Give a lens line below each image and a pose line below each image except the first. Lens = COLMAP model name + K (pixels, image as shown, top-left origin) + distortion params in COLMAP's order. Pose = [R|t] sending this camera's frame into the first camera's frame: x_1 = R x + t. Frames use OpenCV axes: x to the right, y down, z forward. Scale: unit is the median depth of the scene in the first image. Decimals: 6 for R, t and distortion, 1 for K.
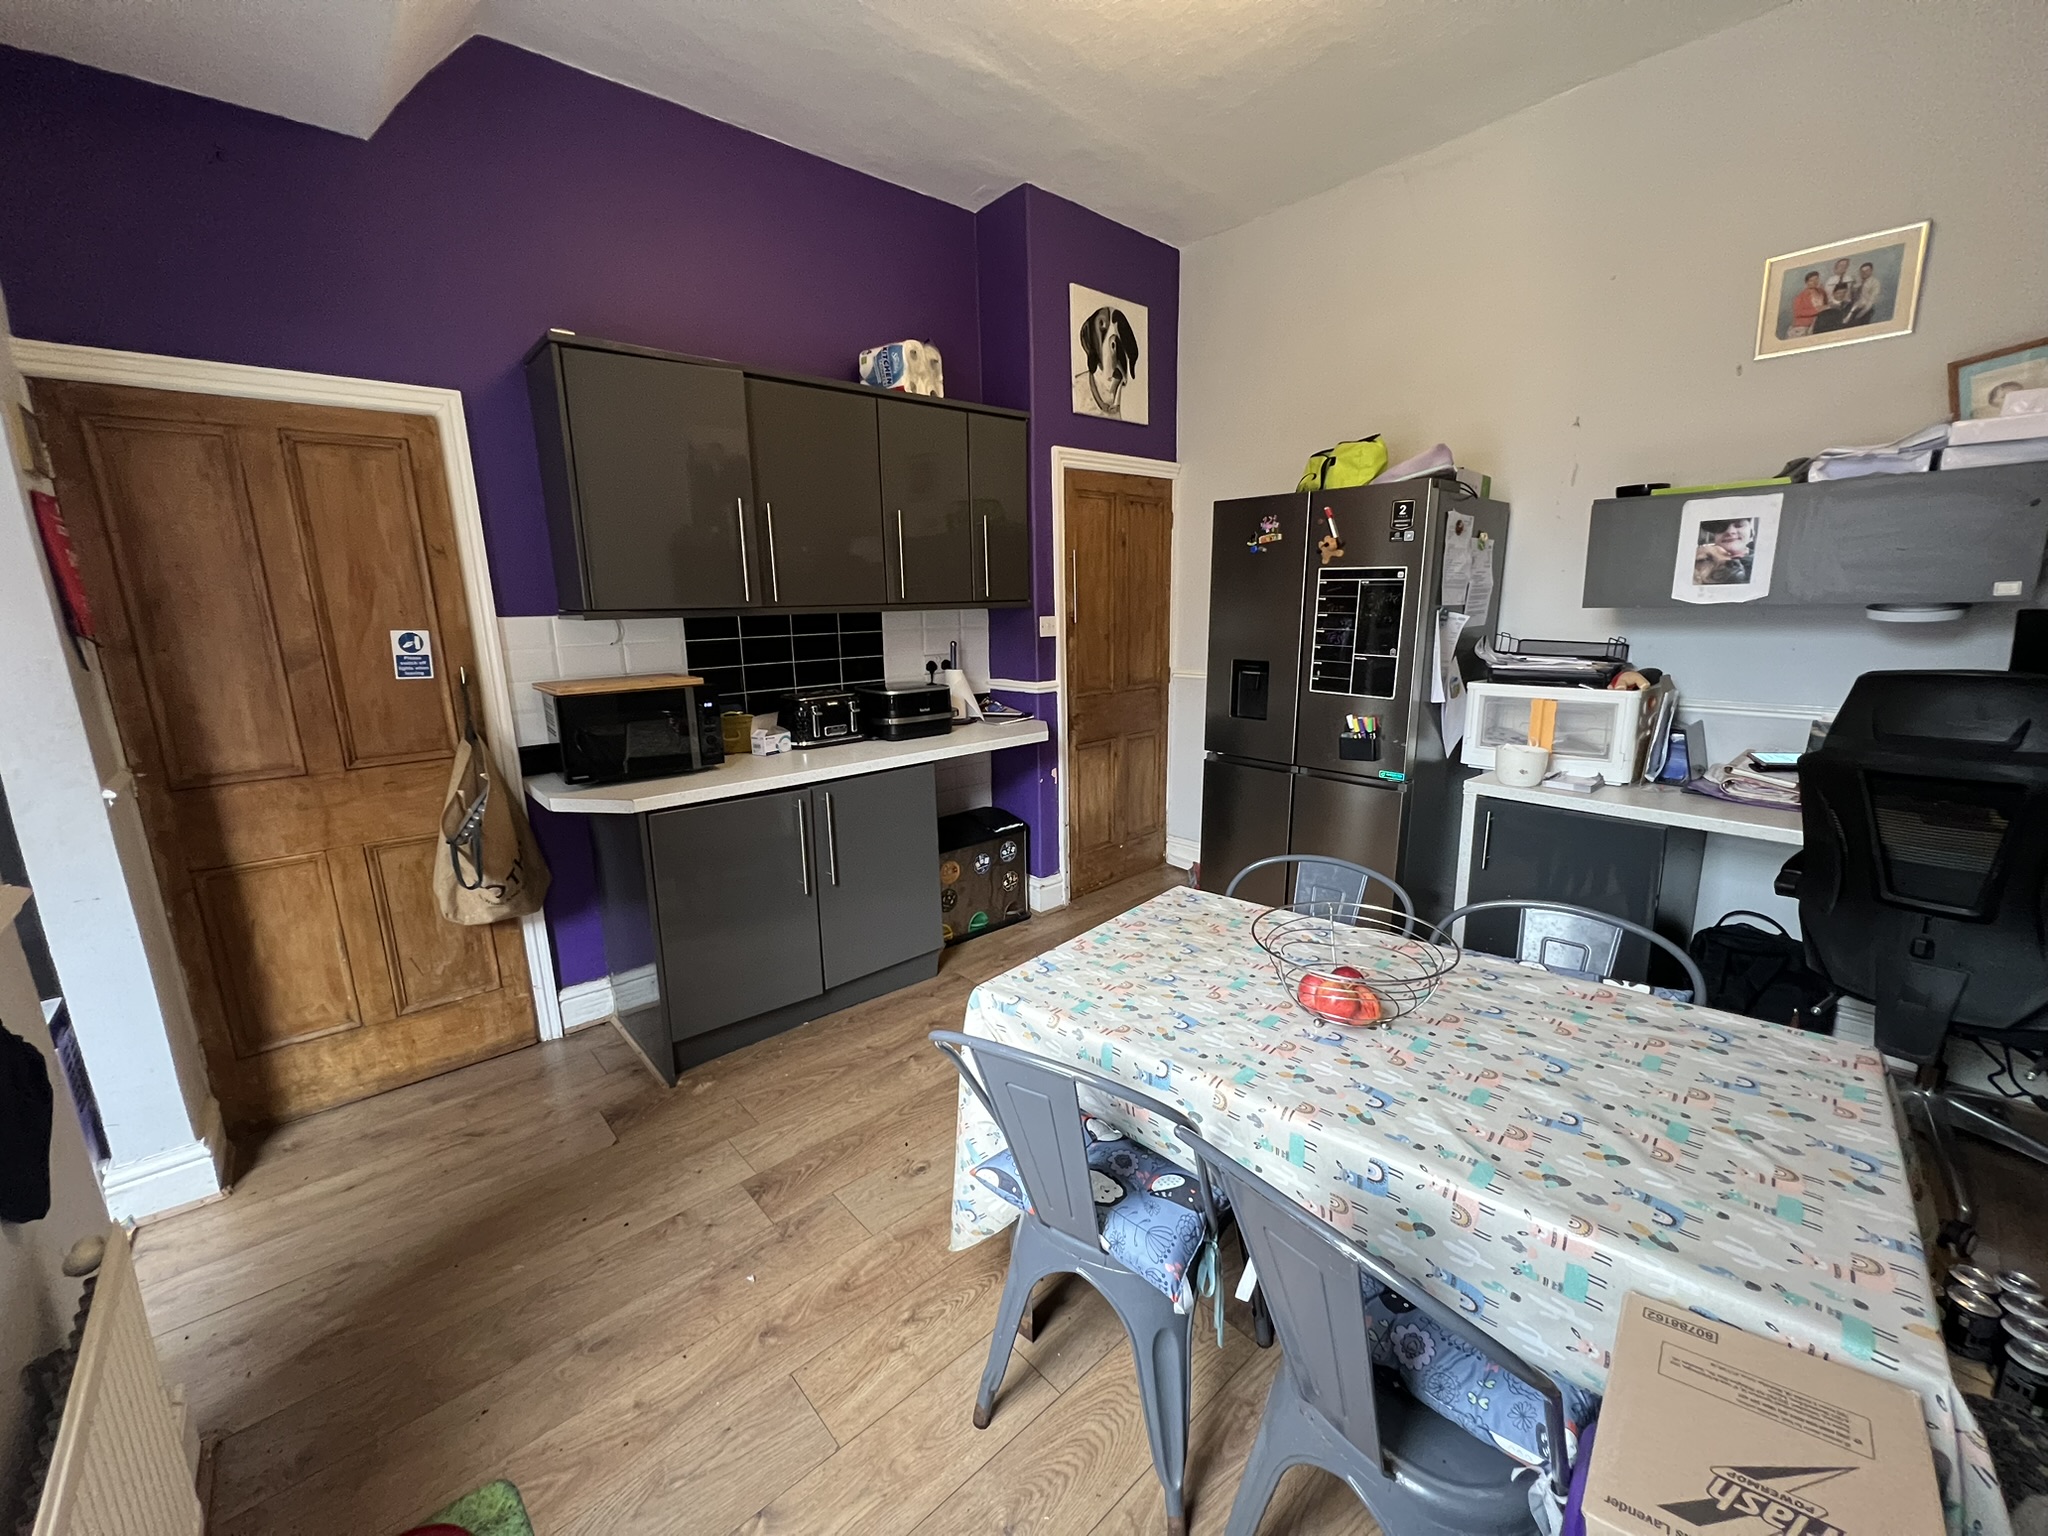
lens RADIAL K [[813.8, 0, 1025.1], [0, 813.8, 769.9], [0, 0, 1]] dist [-0.005054, 0.001570]
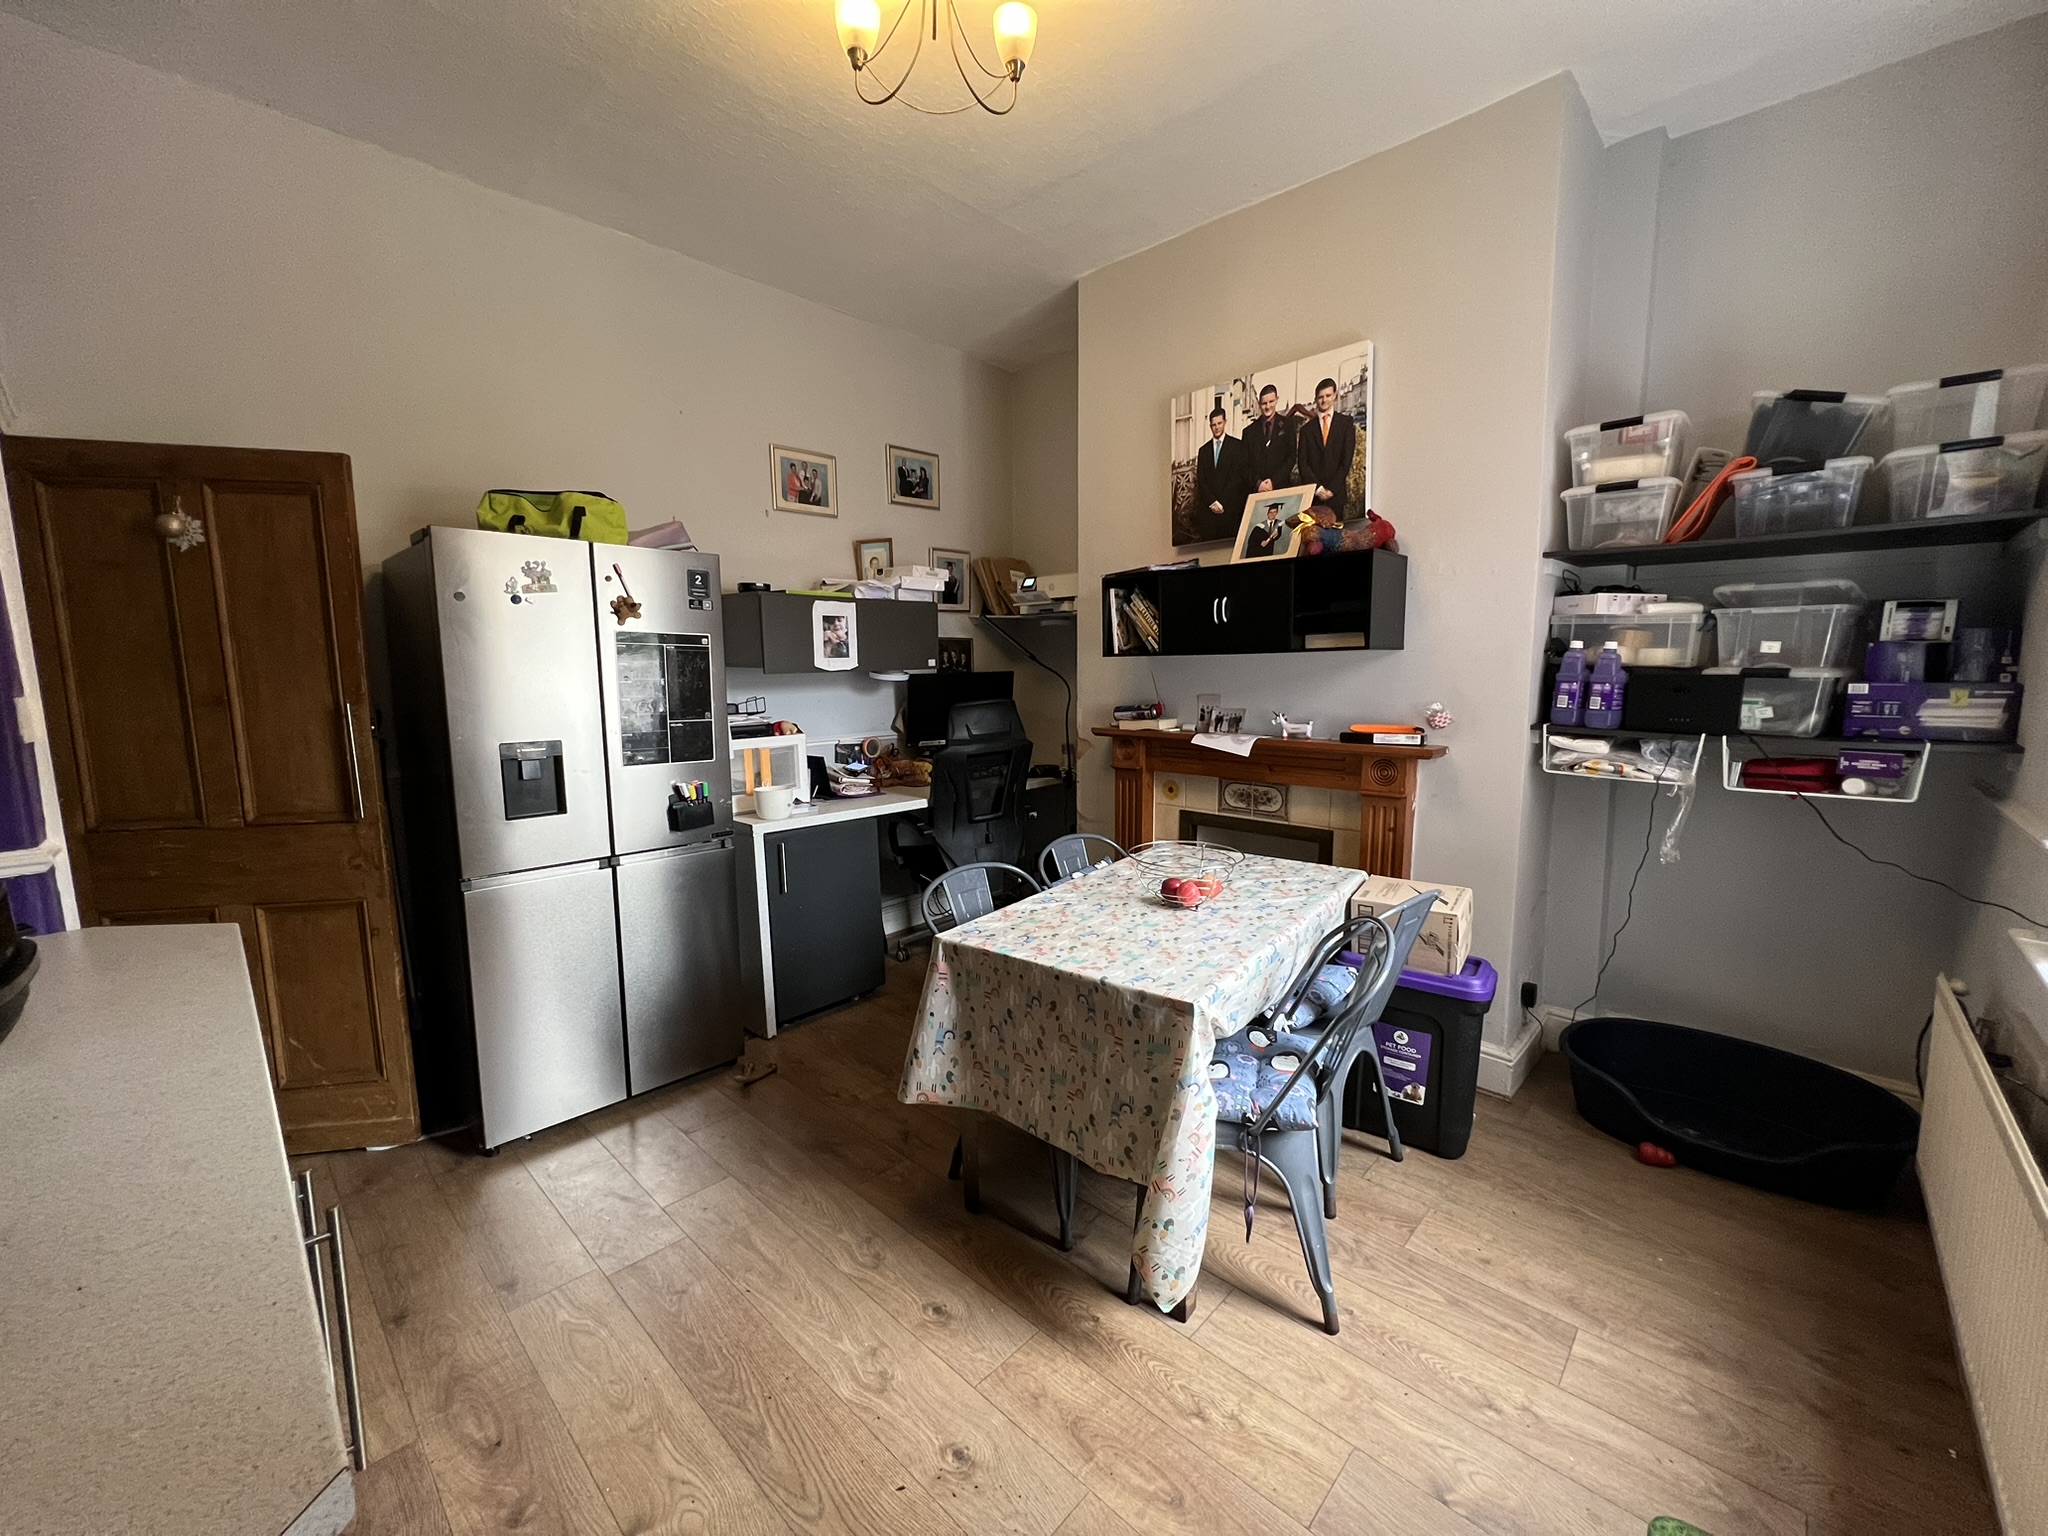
lens RADIAL K [[813.8, 0, 1025.7], [0, 813.8, 768.0], [0, 0, 1]] dist [-0.005054, 0.001570]
pose [[-0.075491, -0.106600, 0.991432, -0.877661], [0.215698, 0.968983, 0.120610, -0.172167], [-0.973538, 0.222955, -0.050156, 0.983194]]
